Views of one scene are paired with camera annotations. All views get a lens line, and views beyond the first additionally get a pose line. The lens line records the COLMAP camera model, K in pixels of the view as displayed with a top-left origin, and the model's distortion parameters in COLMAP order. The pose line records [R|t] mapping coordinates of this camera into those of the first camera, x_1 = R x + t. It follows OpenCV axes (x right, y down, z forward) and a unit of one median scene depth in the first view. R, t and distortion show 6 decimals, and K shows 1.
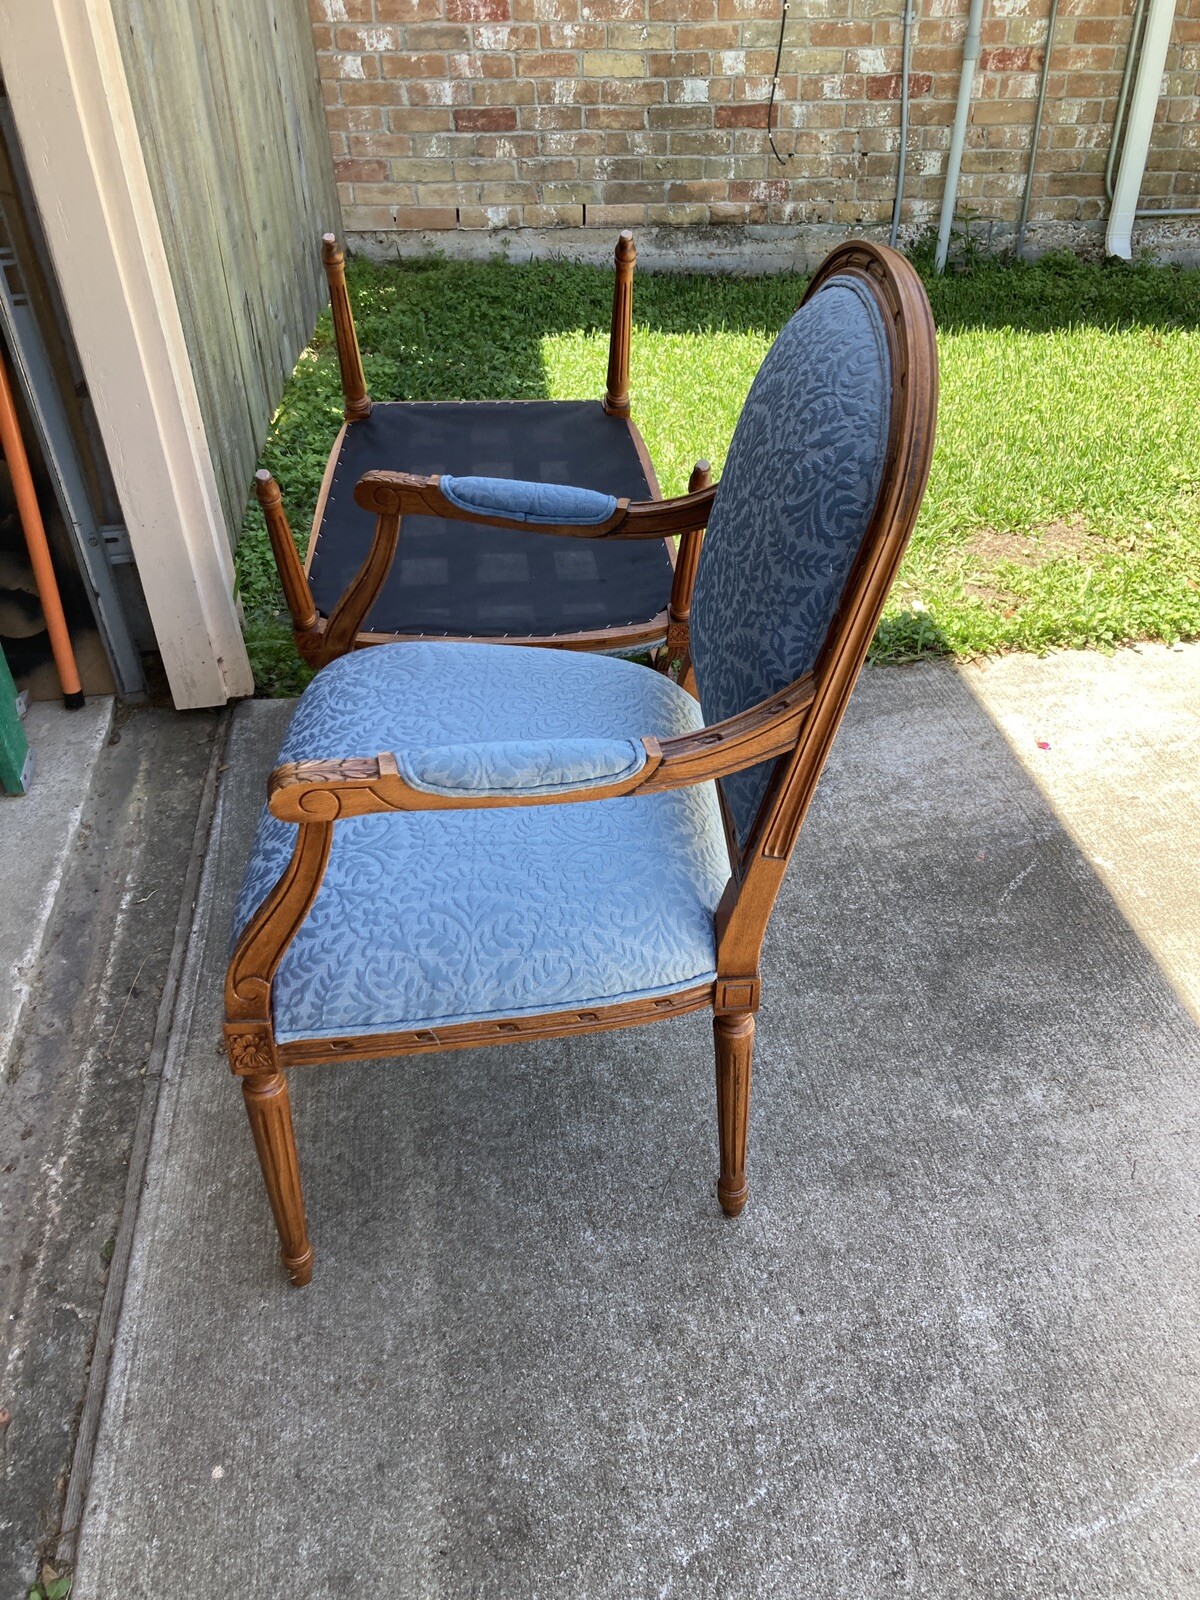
lens RADIAL K [[1276.6, 0, 617.2], [0, 1276.6, 813.2], [0, 0, 1]] dist [-0.013966, 0.037013]
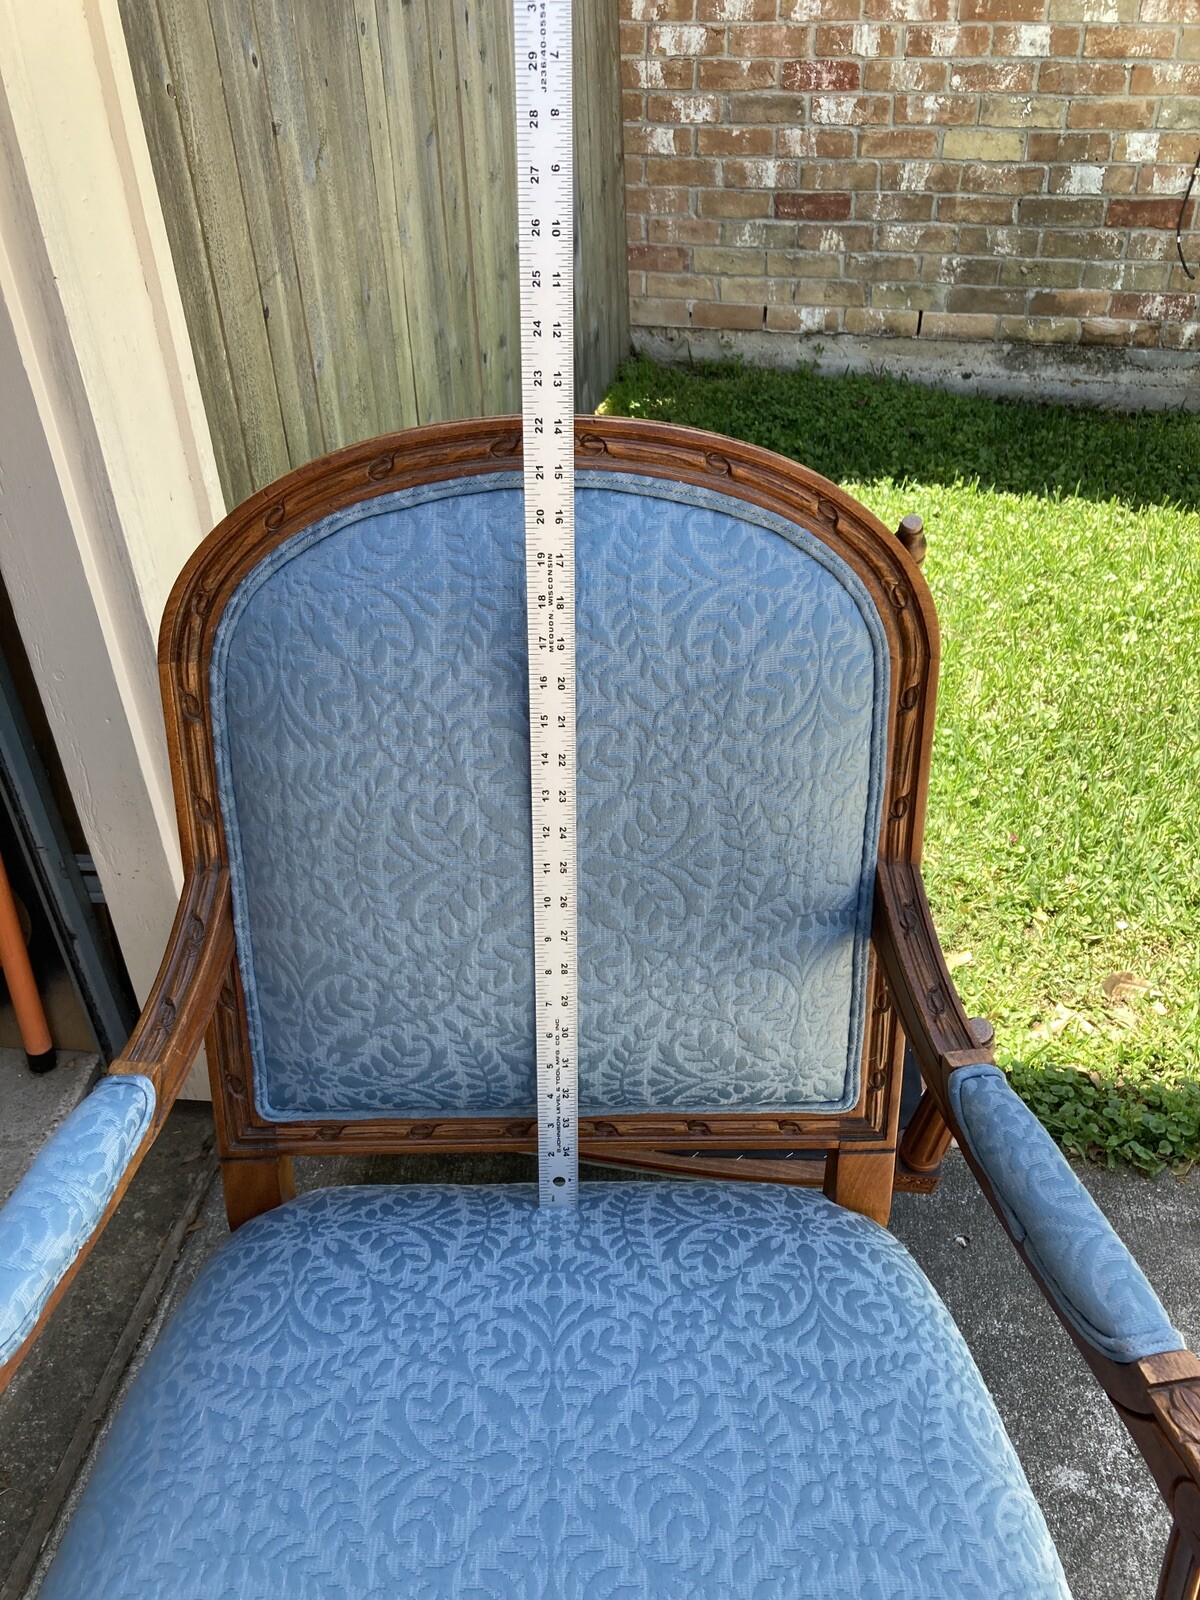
lens RADIAL K [[1276.6, 0, 615.1], [0, 1276.6, 801.2], [0, 0, 1]] dist [-0.013966, 0.037013]
pose [[0.964911, 0.141981, -0.220881, 0.020397], [-0.147784, 0.988970, -0.009886, -0.280851], [0.217041, 0.042182, 0.975251, 0.382850]]
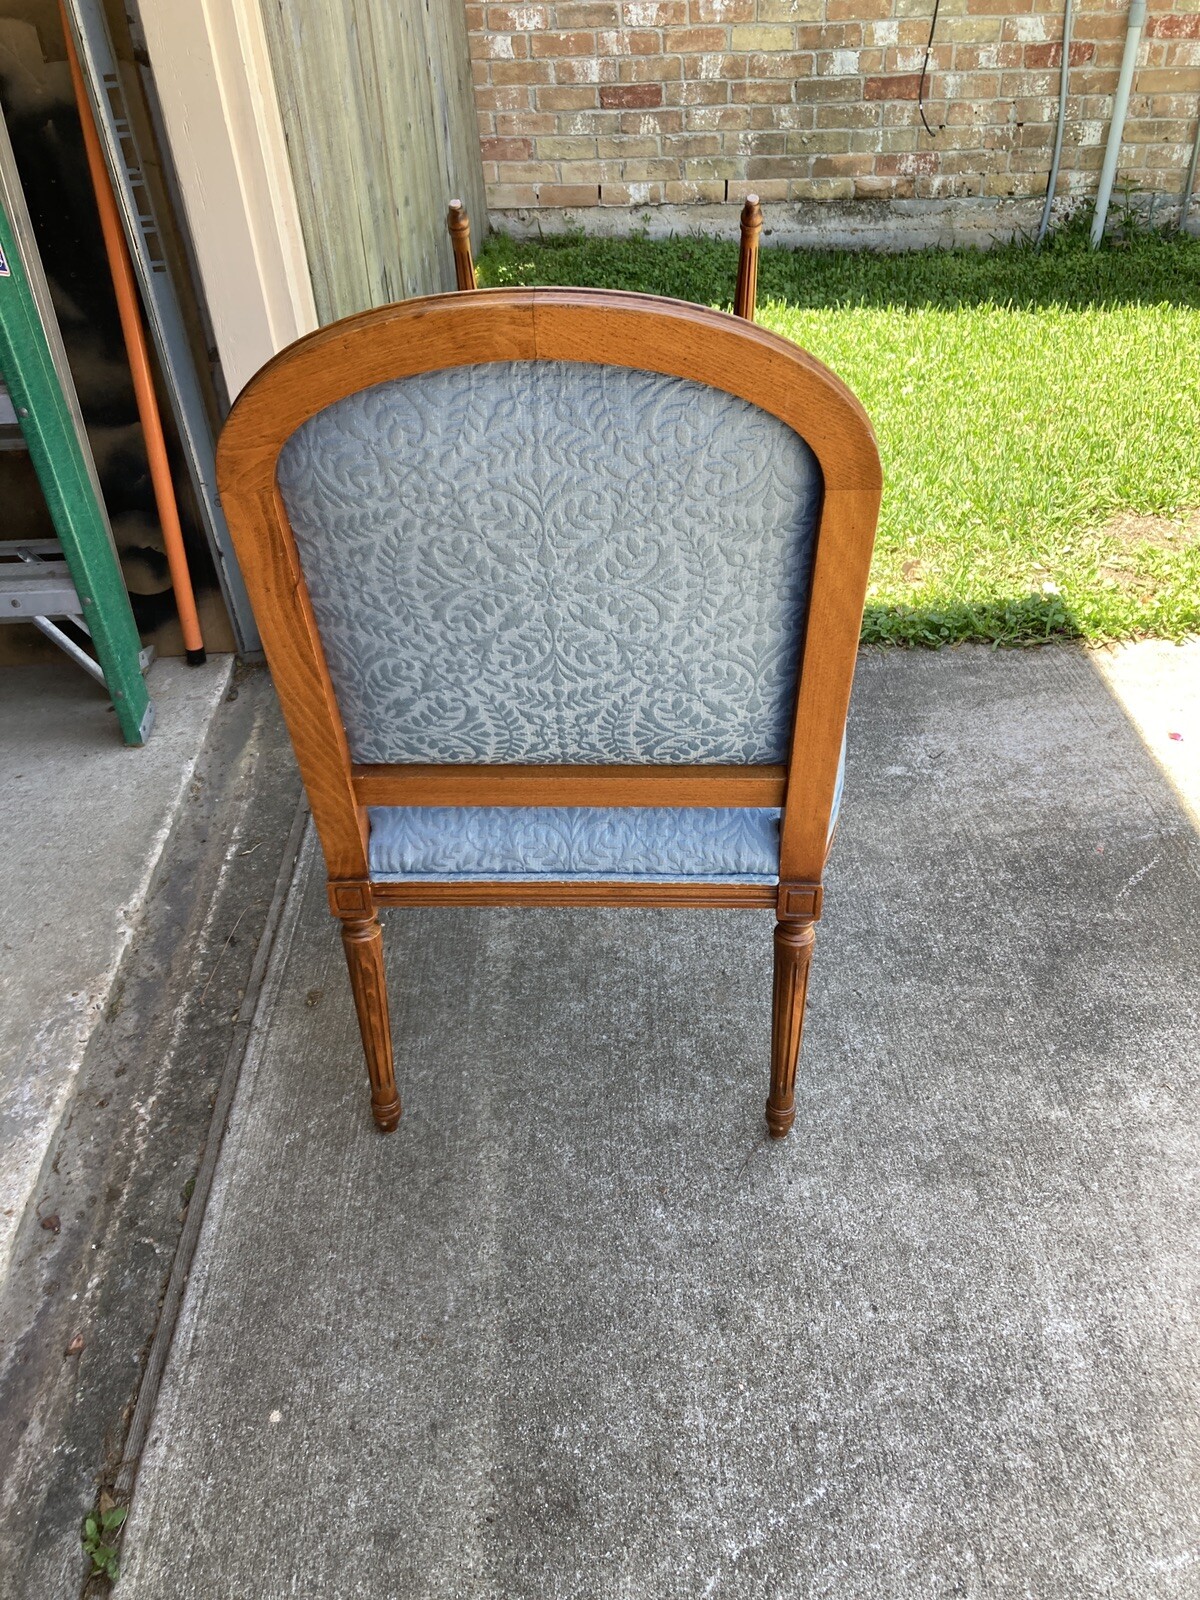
lens RADIAL K [[1276.6, 0, 608.0], [0, 1276.6, 793.0], [0, 0, 1]] dist [-0.013966, 0.037013]
pose [[0.993245, 0.042443, -0.107995, 0.020606], [-0.042809, 0.999083, -0.001081, 0.008213], [0.107850, 0.005697, 0.994151, 0.014035]]
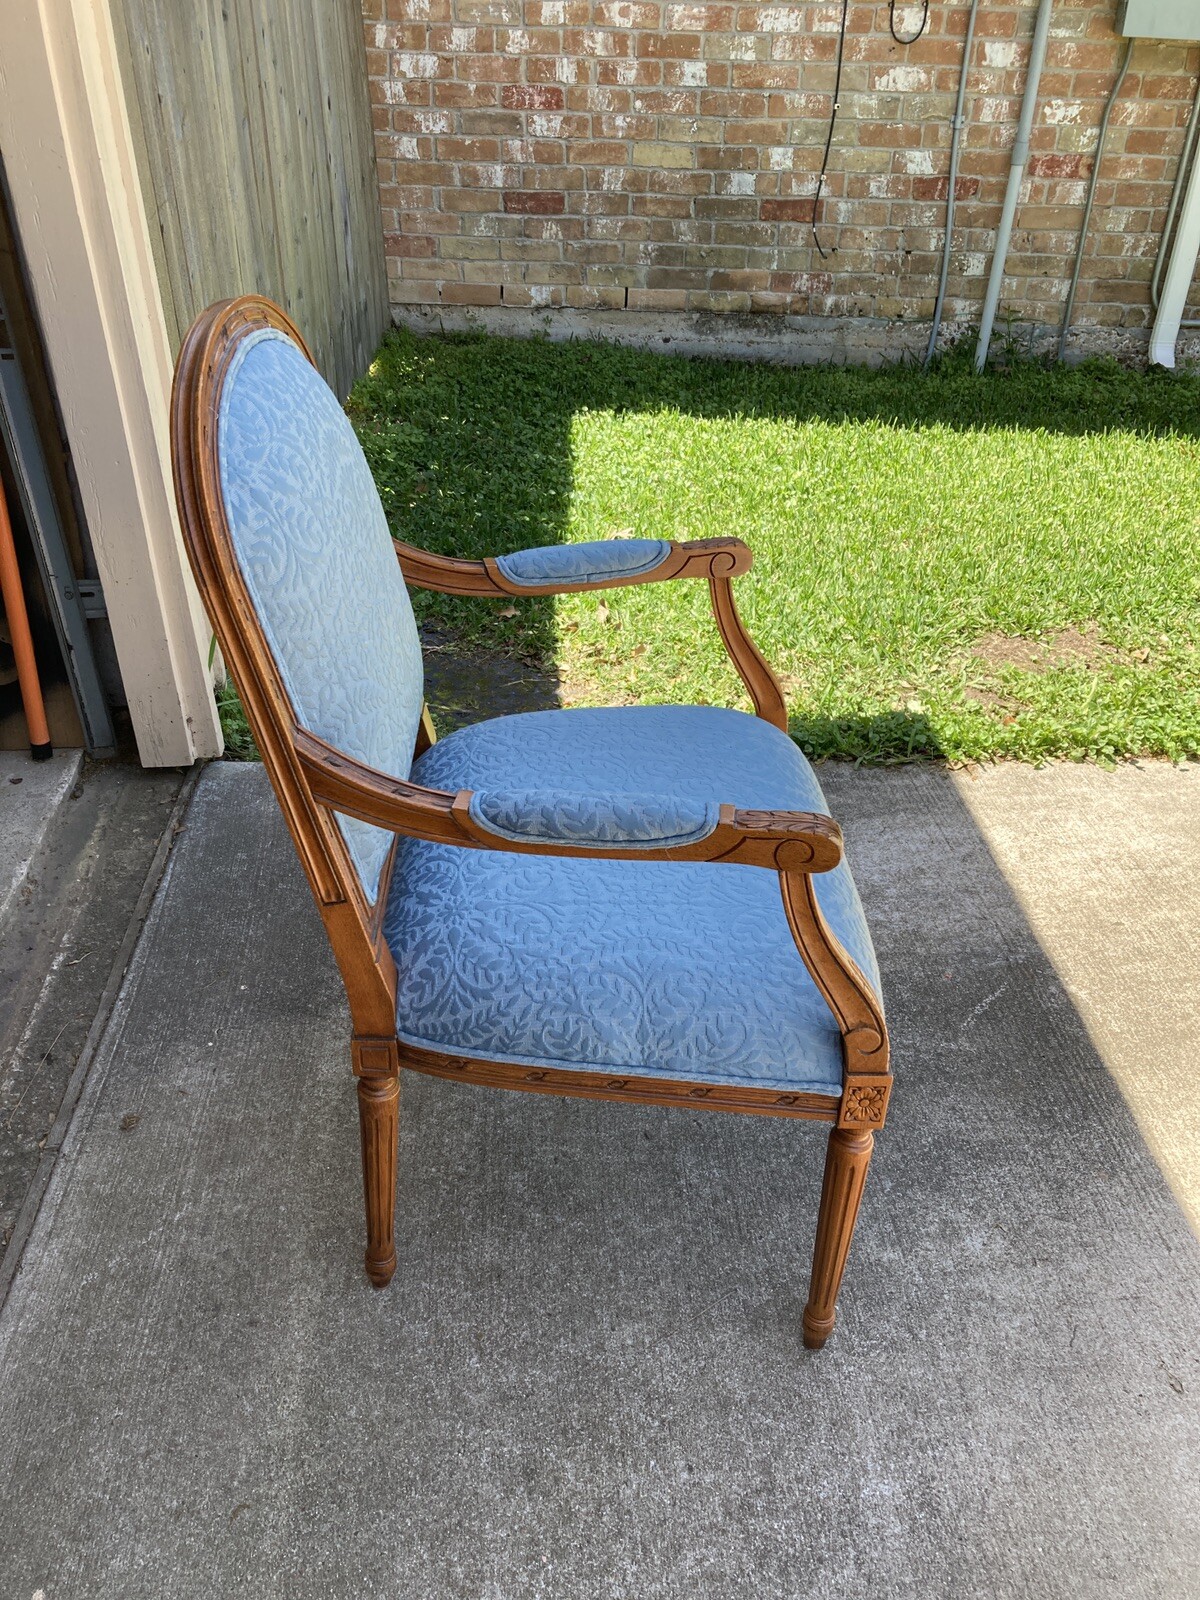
lens RADIAL K [[1276.6, 0, 606.7], [0, 1276.6, 811.2], [0, 0, 1]] dist [-0.013966, 0.037013]
pose [[0.997020, 0.064163, -0.042835, 0.059644], [-0.066440, 0.996325, -0.054050, -0.018555], [0.039209, 0.056735, 0.997619, 0.032410]]
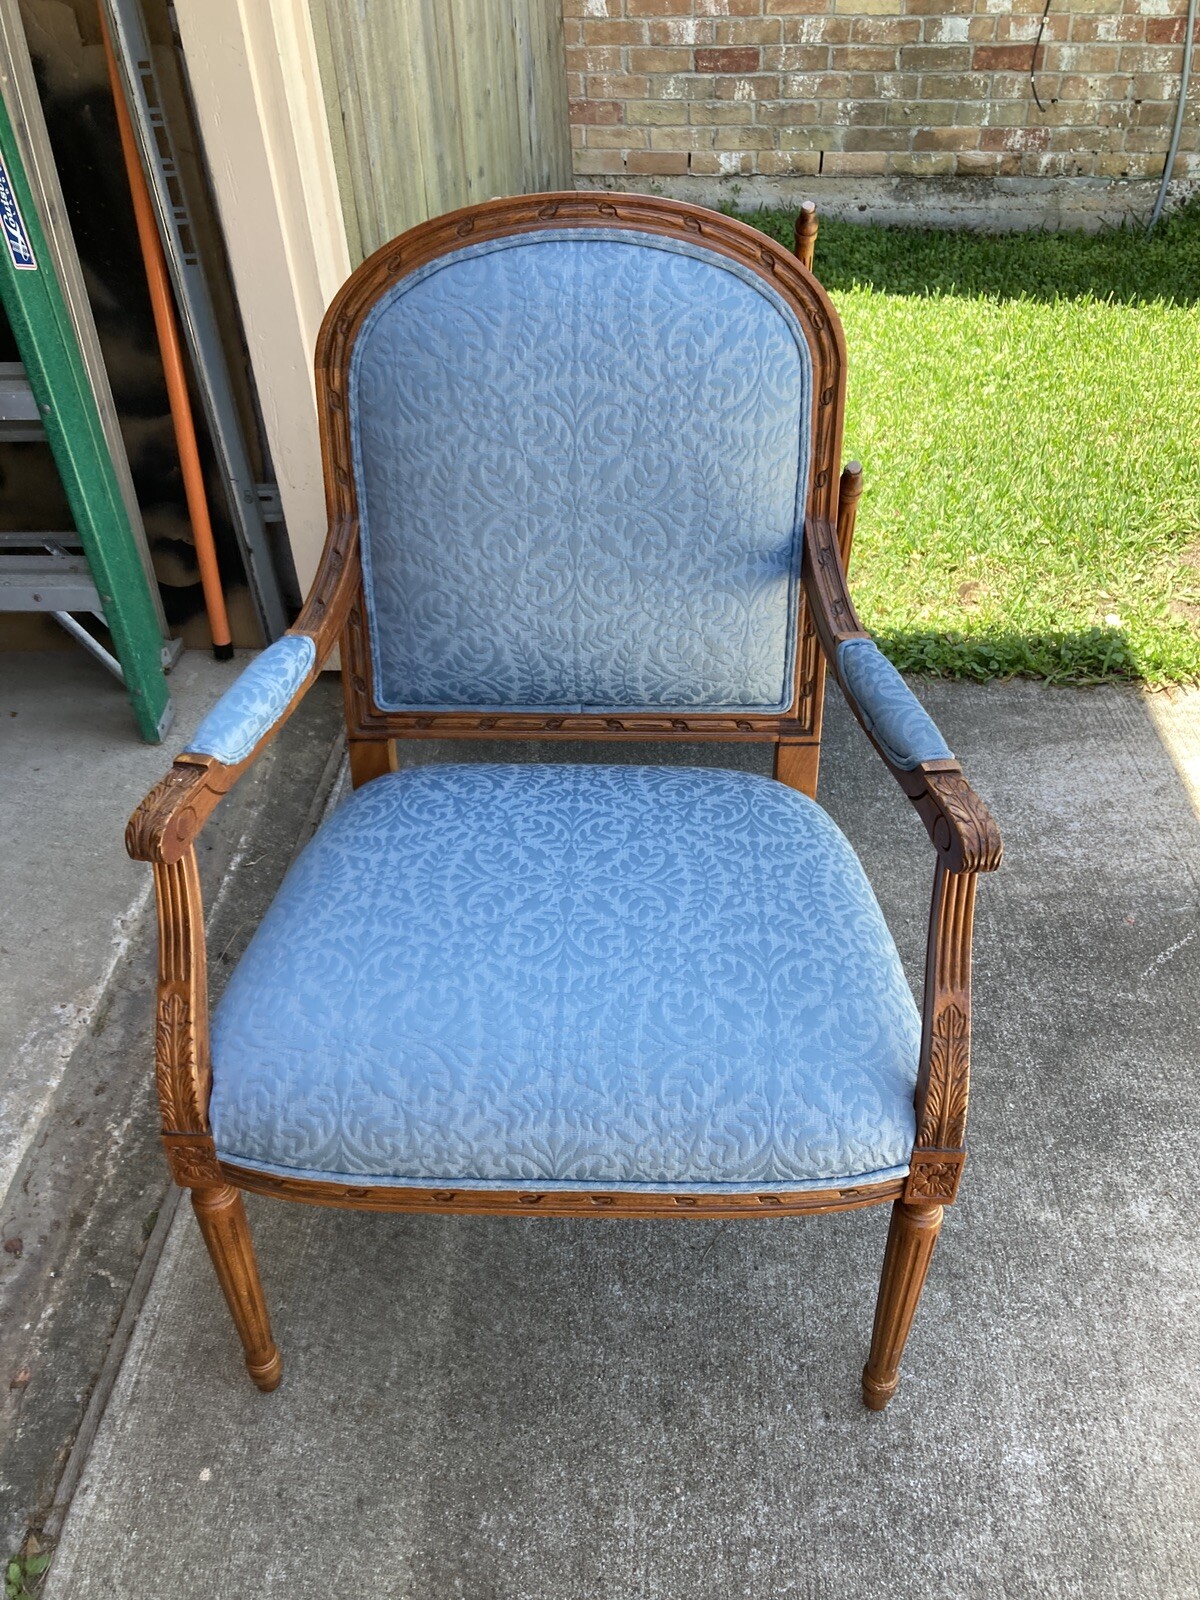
lens RADIAL K [[1276.6, 0, 602.2], [0, 1276.6, 796.8], [0, 0, 1]] dist [-0.013966, 0.037013]
pose [[0.979186, 0.107629, -0.172076, 0.061110], [-0.101606, 0.993875, 0.043458, -0.049770], [0.175700, -0.025070, 0.984125, 0.048015]]
